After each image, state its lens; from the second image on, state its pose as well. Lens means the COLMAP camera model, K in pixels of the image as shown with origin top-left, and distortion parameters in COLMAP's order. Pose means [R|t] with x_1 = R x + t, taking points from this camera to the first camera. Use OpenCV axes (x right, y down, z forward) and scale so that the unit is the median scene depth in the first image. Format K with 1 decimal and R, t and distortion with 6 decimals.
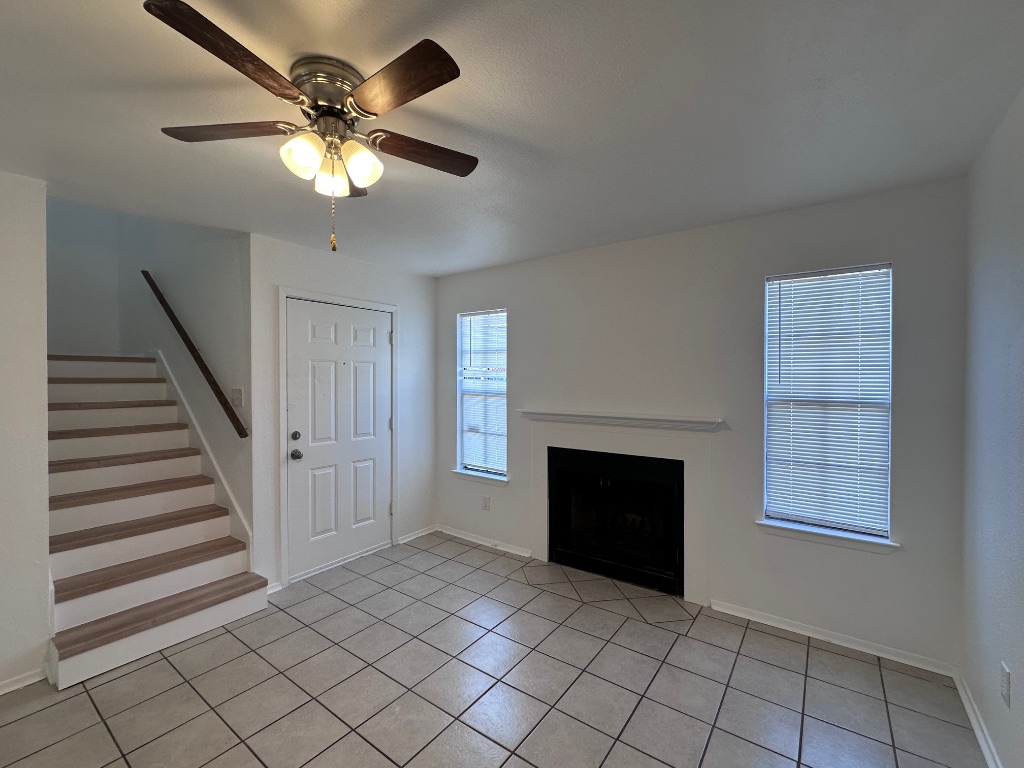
lens RADIAL K [[443.3, 0, 508.4], [0, 443.3, 382.8], [0, 0, 1]] dist [-0.001492, 0.000014]
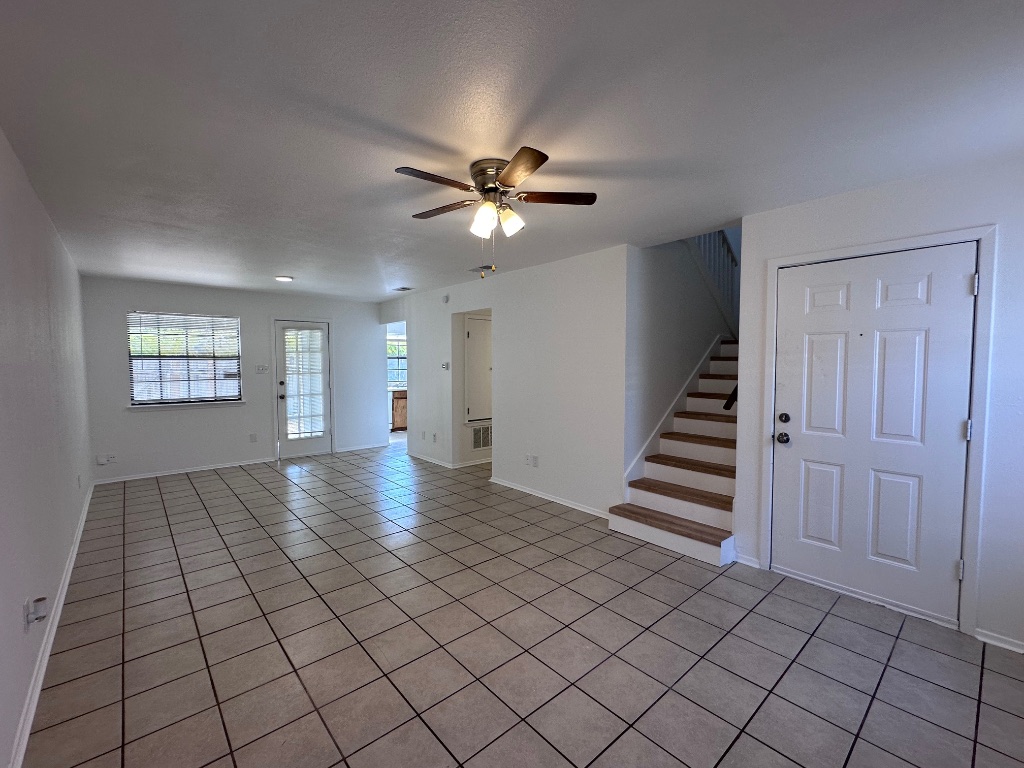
lens RADIAL K [[443.3, 0, 508.4], [0, 443.3, 382.8], [0, 0, 1]] dist [-0.001492, 0.000014]
pose [[-0.214409, 0.054721, -0.975210, 0.525287], [-0.001622, 0.998408, 0.056379, -0.003973], [0.976743, 0.013670, -0.213979, 0.626797]]
